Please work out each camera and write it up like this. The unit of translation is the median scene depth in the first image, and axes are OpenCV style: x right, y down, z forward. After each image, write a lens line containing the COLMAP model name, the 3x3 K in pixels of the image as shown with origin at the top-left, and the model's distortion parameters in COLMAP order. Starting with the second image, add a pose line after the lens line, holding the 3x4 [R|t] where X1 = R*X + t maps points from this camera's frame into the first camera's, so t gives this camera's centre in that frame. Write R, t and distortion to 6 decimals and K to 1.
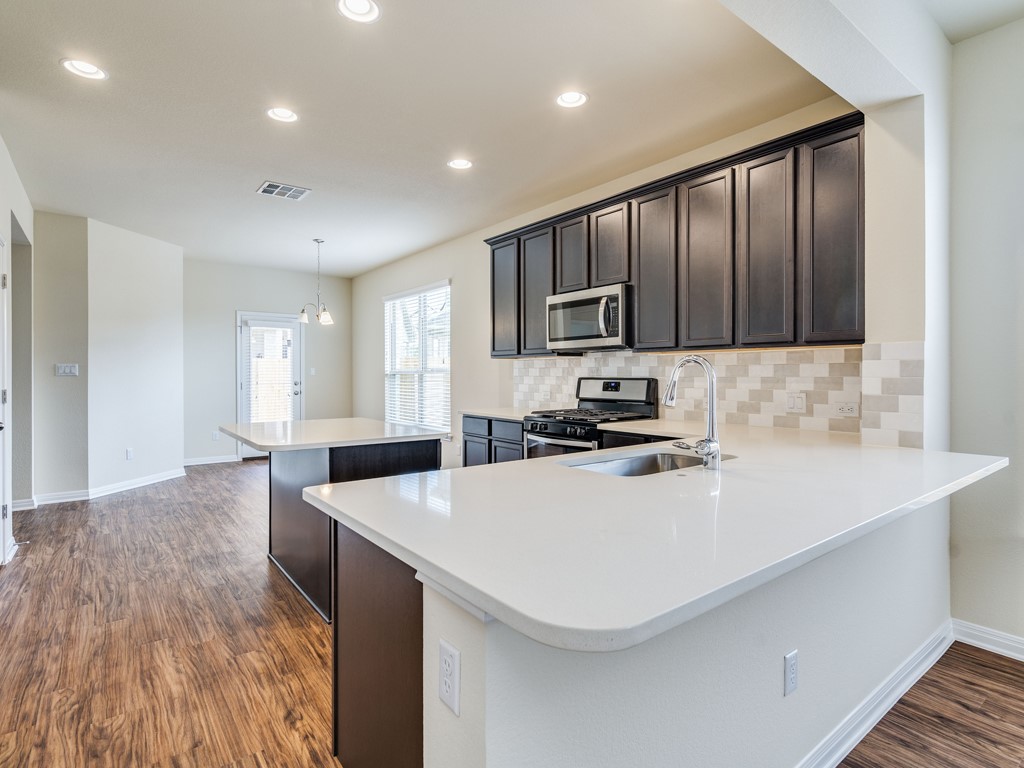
lens RADIAL K [[528.1, 0, 512.8], [0, 528.1, 376.4], [0, 0, 1]] dist [-0.000323, -0.000160]
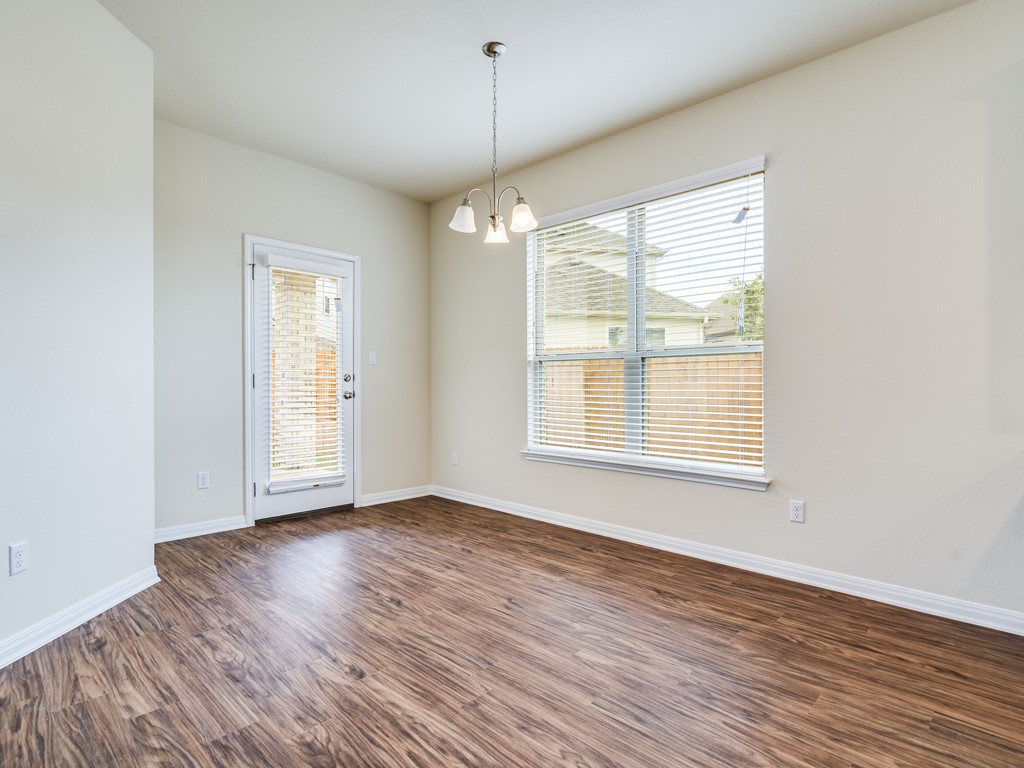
lens RADIAL K [[536.9, 0, 512.0], [0, 536.9, 384.0], [0, 0, 1]] dist [-0.001005, 0.016938]
pose [[0.990293, 0.003337, 0.138956, -0.336953], [-0.003376, 0.999994, 0.000044, 0.020232], [-0.138955, -0.000513, 0.990299, 0.445092]]
